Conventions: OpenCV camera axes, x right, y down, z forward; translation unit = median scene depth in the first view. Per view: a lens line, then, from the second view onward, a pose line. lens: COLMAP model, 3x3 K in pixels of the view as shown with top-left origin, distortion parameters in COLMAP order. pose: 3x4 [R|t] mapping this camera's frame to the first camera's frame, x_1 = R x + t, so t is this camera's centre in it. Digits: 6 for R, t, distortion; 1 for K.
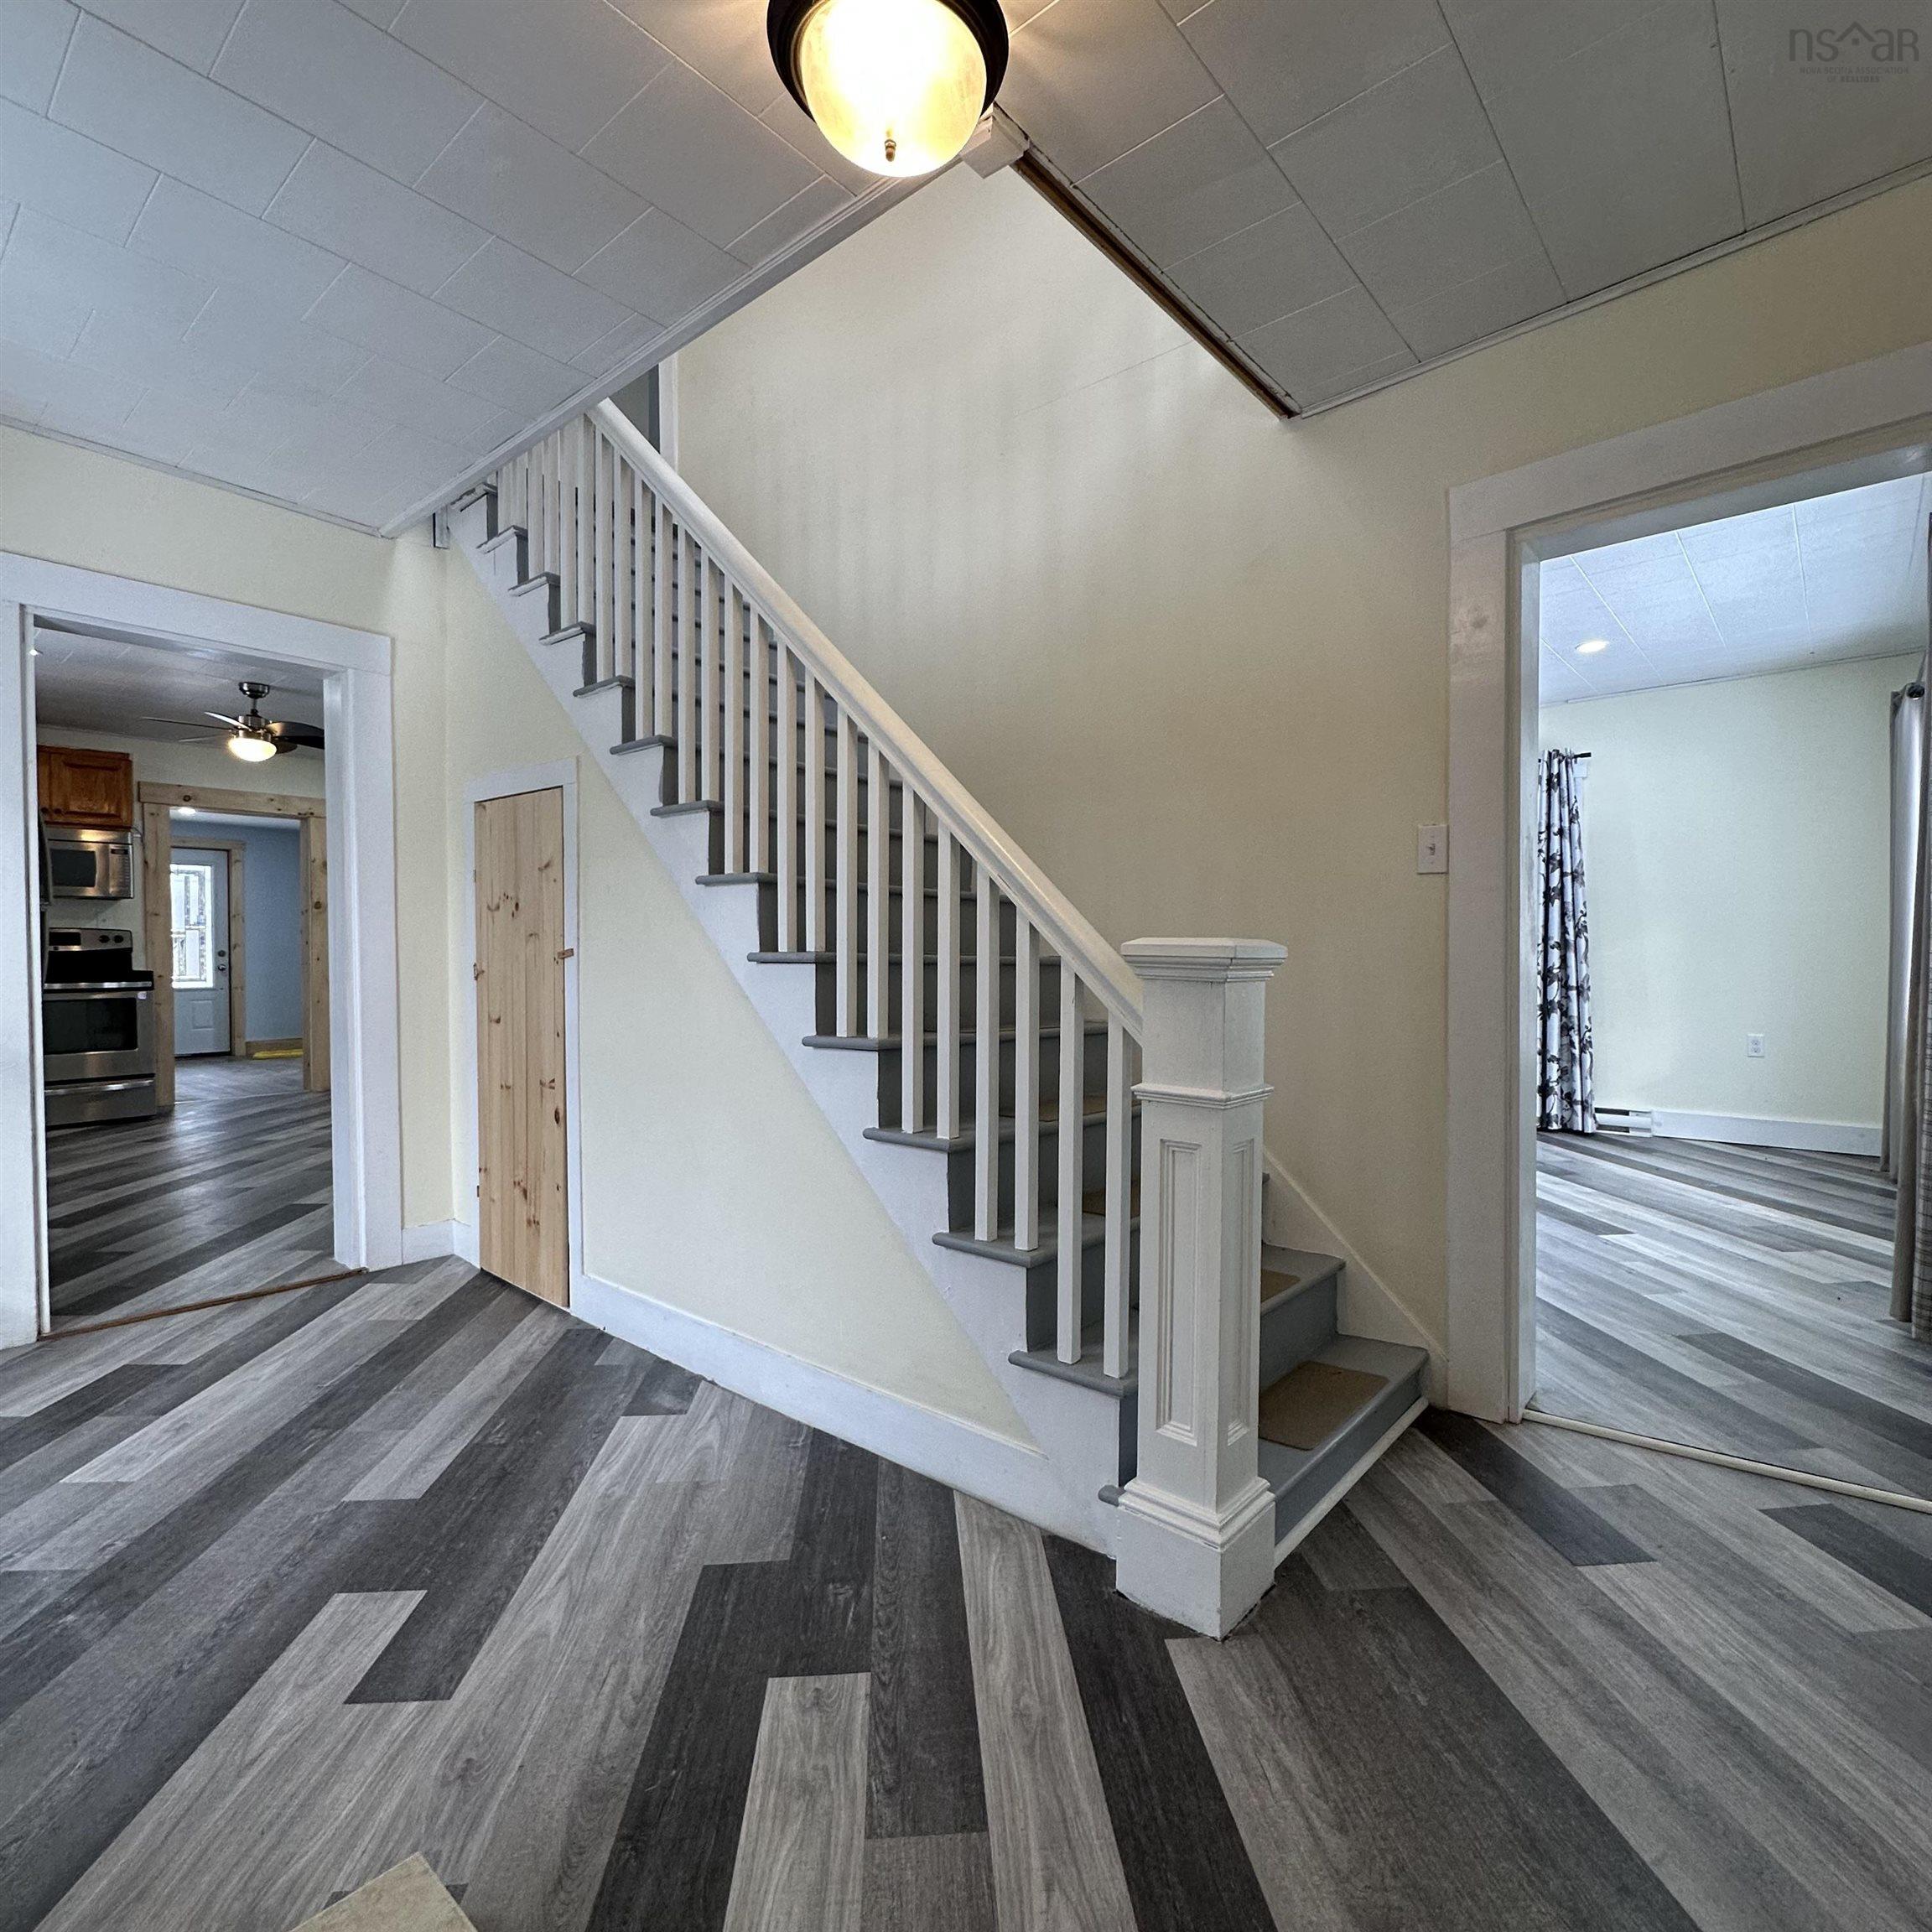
lens RADIAL K [[1022.4, 0, 968.4], [0, 1022.4, 963.3], [0, 0, 1]] dist [-0.003643, 0.000089]
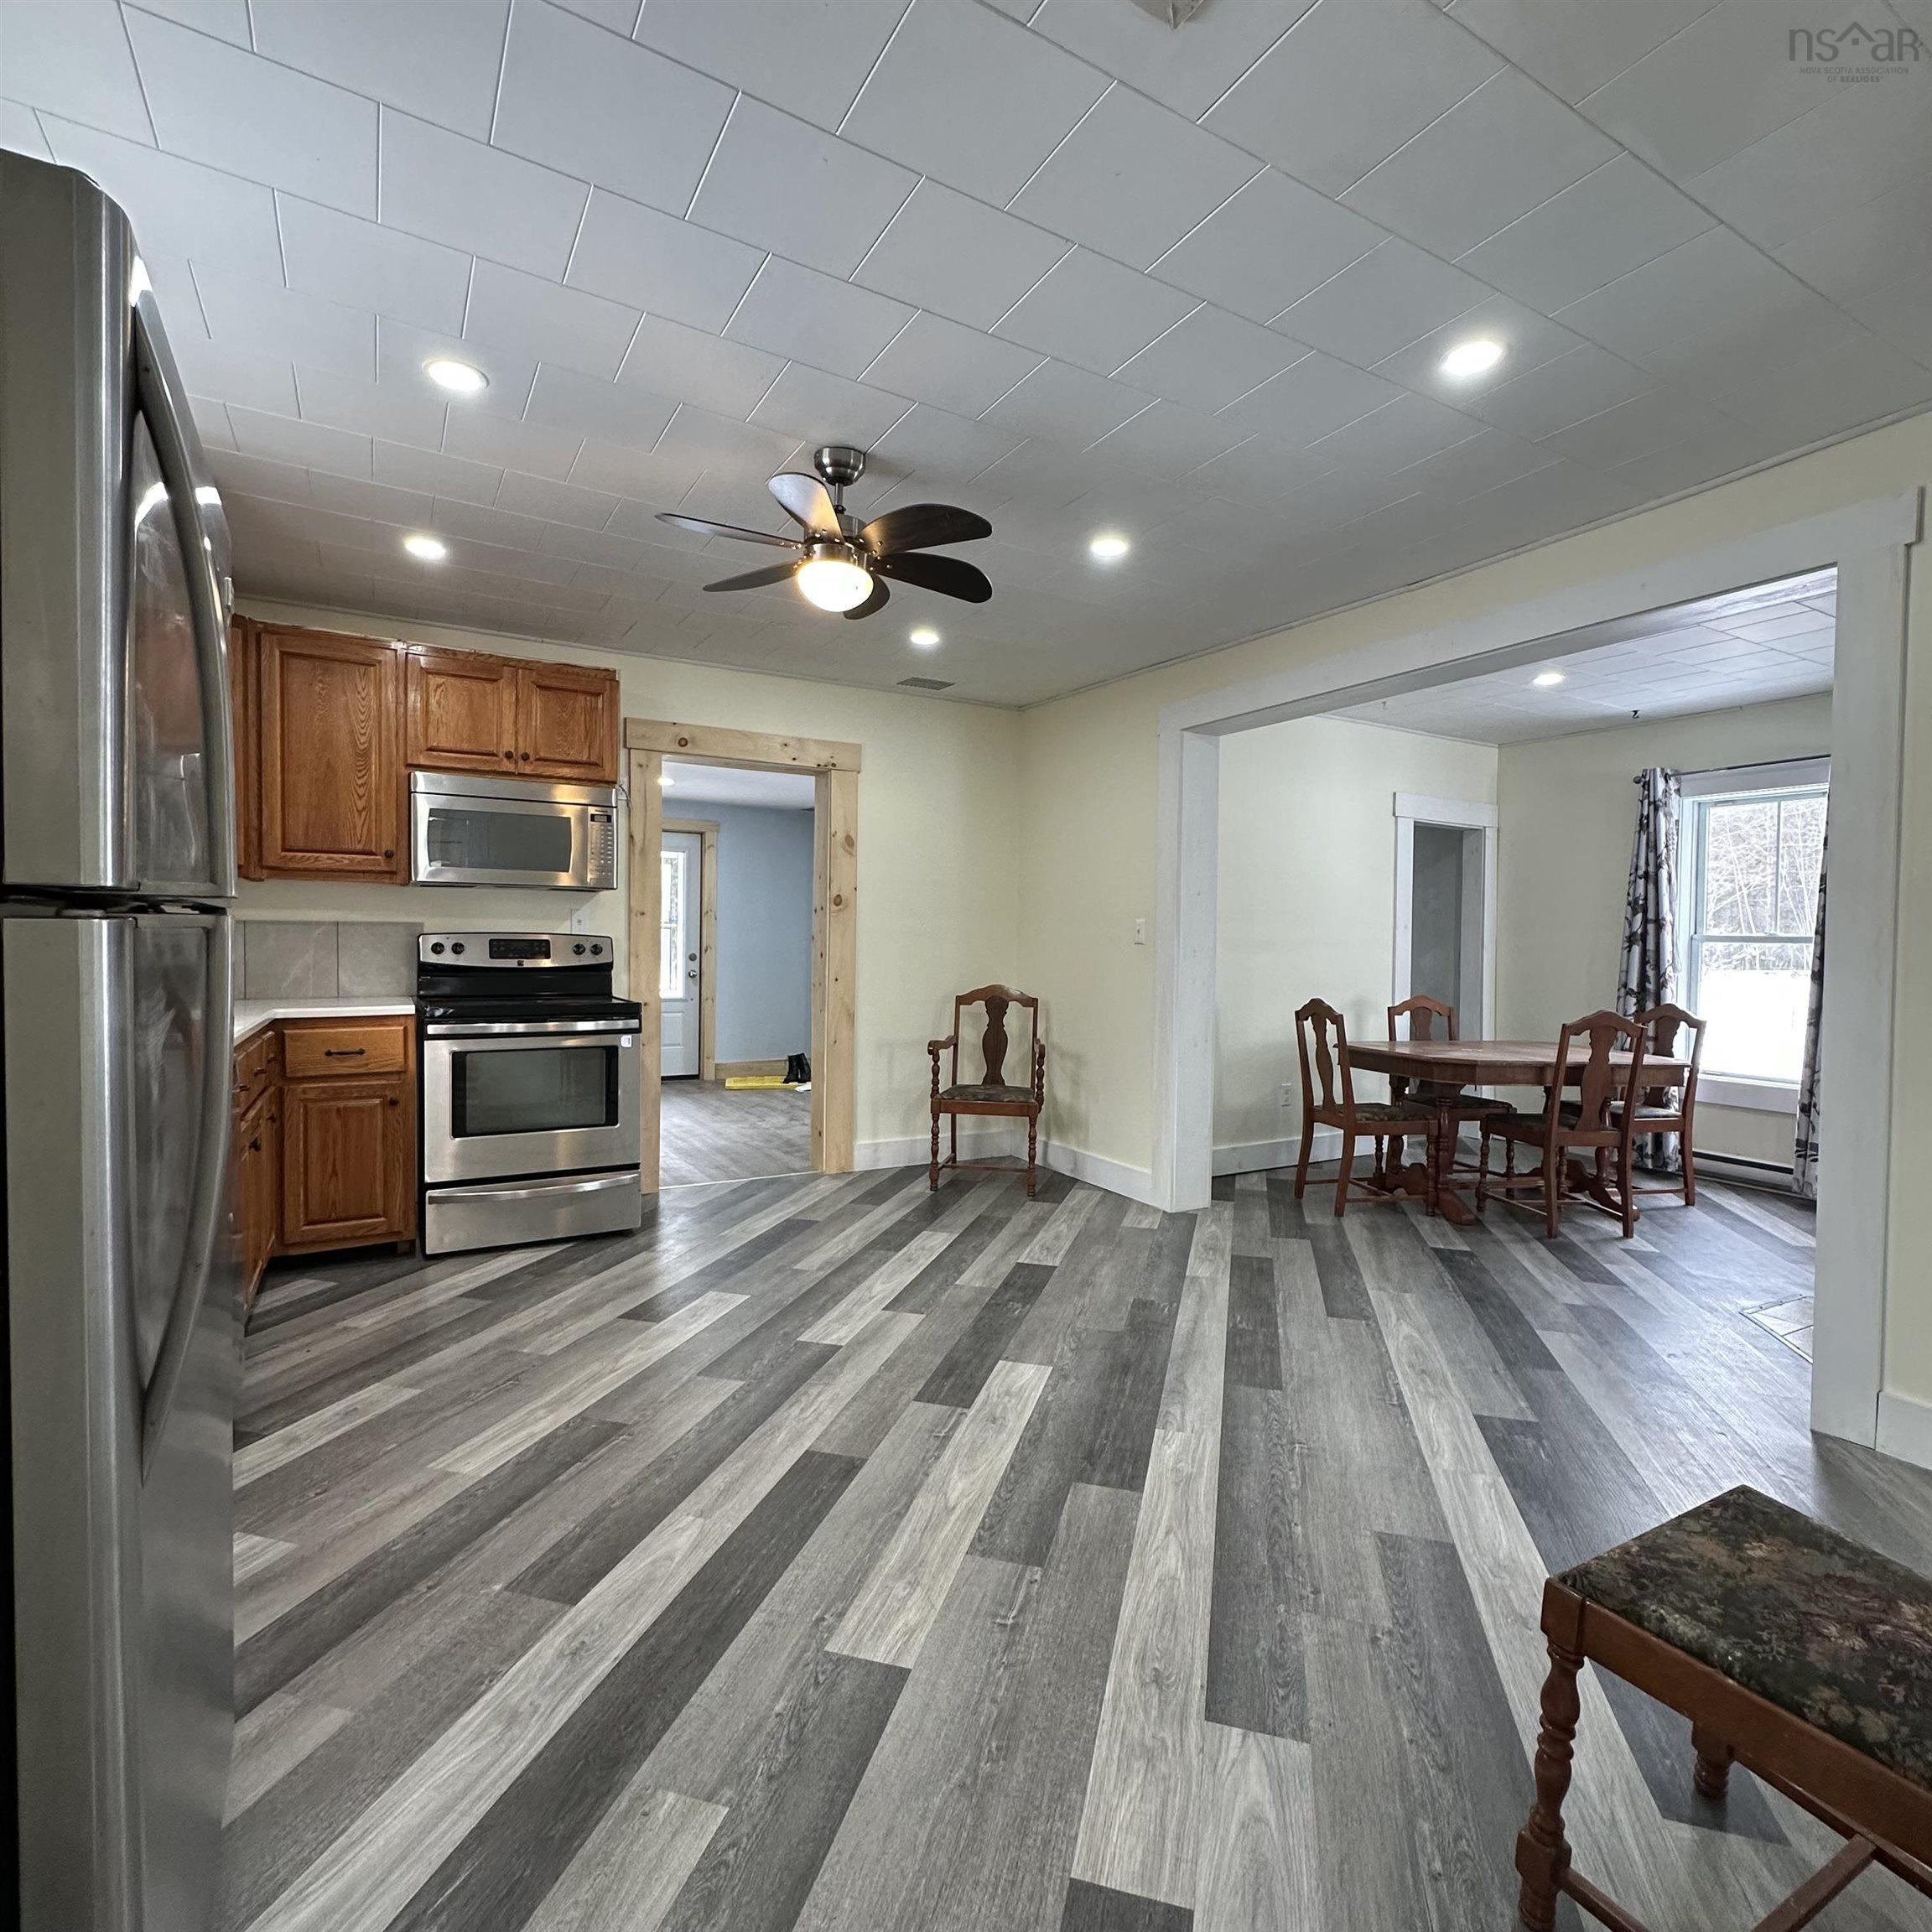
lens RADIAL K [[1022.4, 0, 968.4], [0, 1022.4, 963.3], [0, 0, 1]] dist [-0.003643, 0.000089]
pose [[0.944099, 0.023805, -0.328800, -0.392418], [-0.022100, 0.999716, 0.008921, -0.027491], [0.328919, -0.001156, 0.944357, 0.458719]]
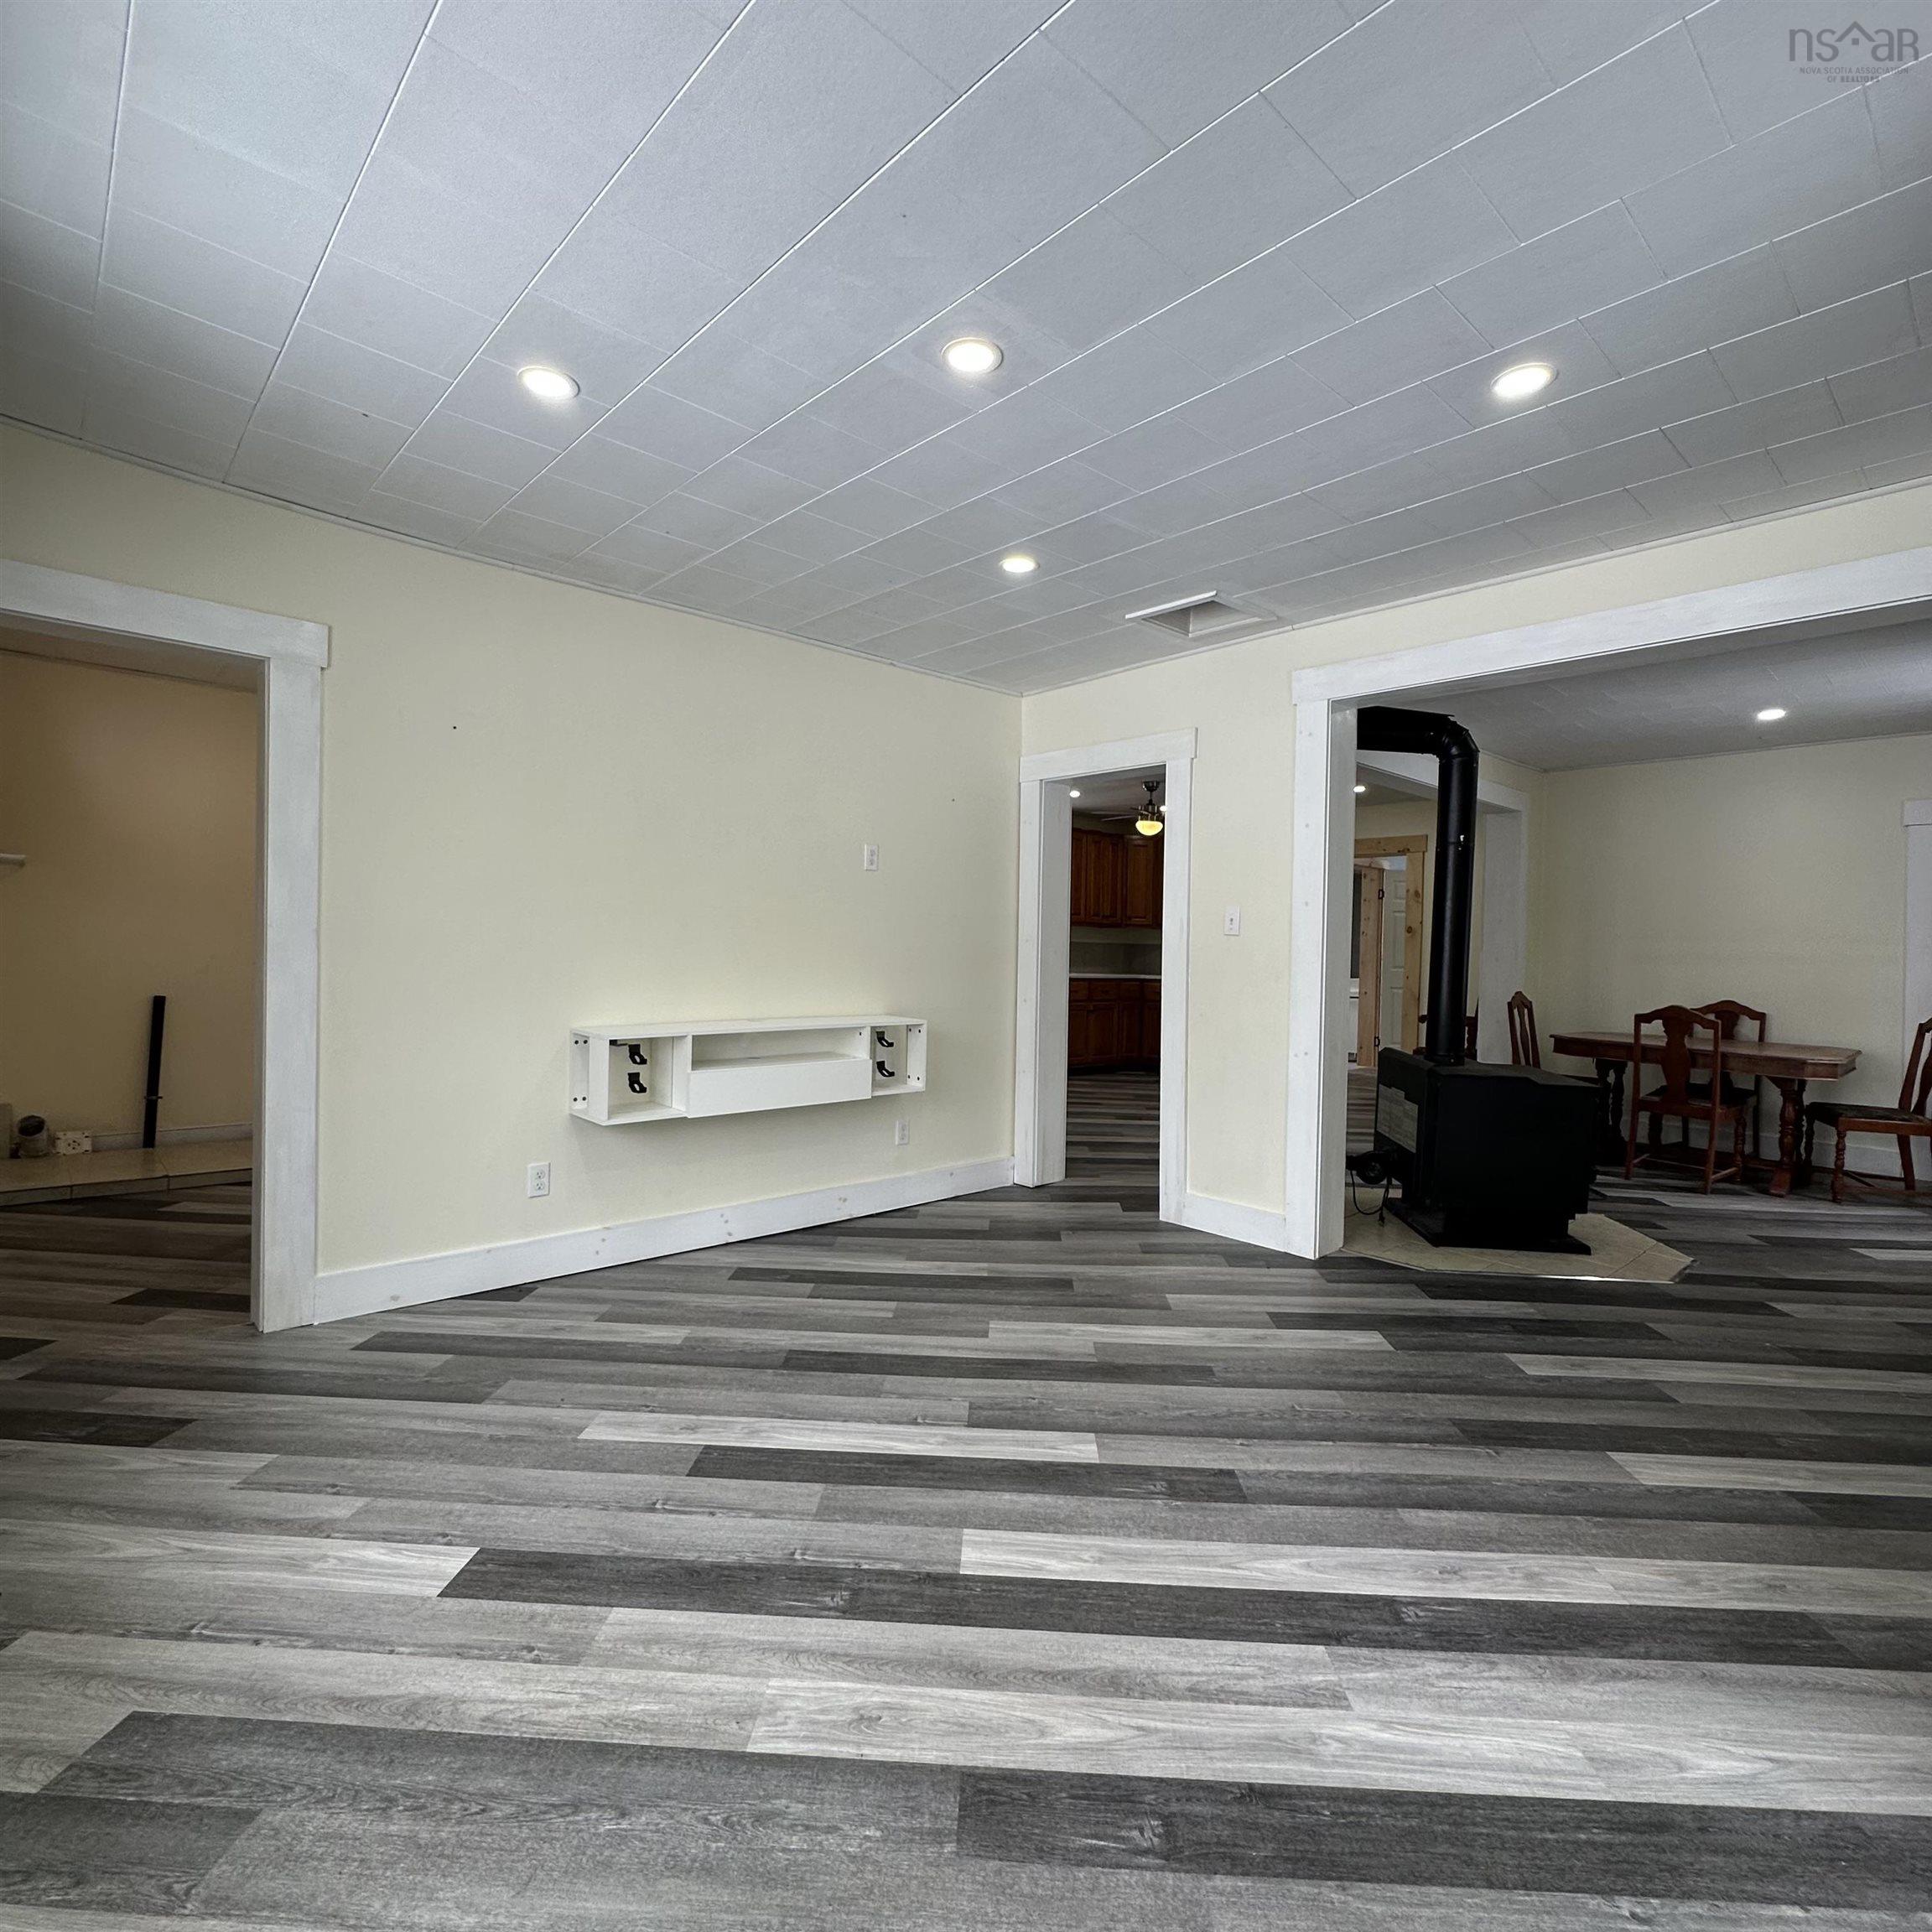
lens RADIAL K [[1022.4, 0, 968.4], [0, 1022.4, 963.3], [0, 0, 1]] dist [-0.003643, 0.000089]
pose [[-0.110093, 0.018120, -0.993756, 0.649690], [-0.034540, 0.999160, 0.022045, -0.032280], [0.993321, 0.036751, -0.109375, 0.761868]]
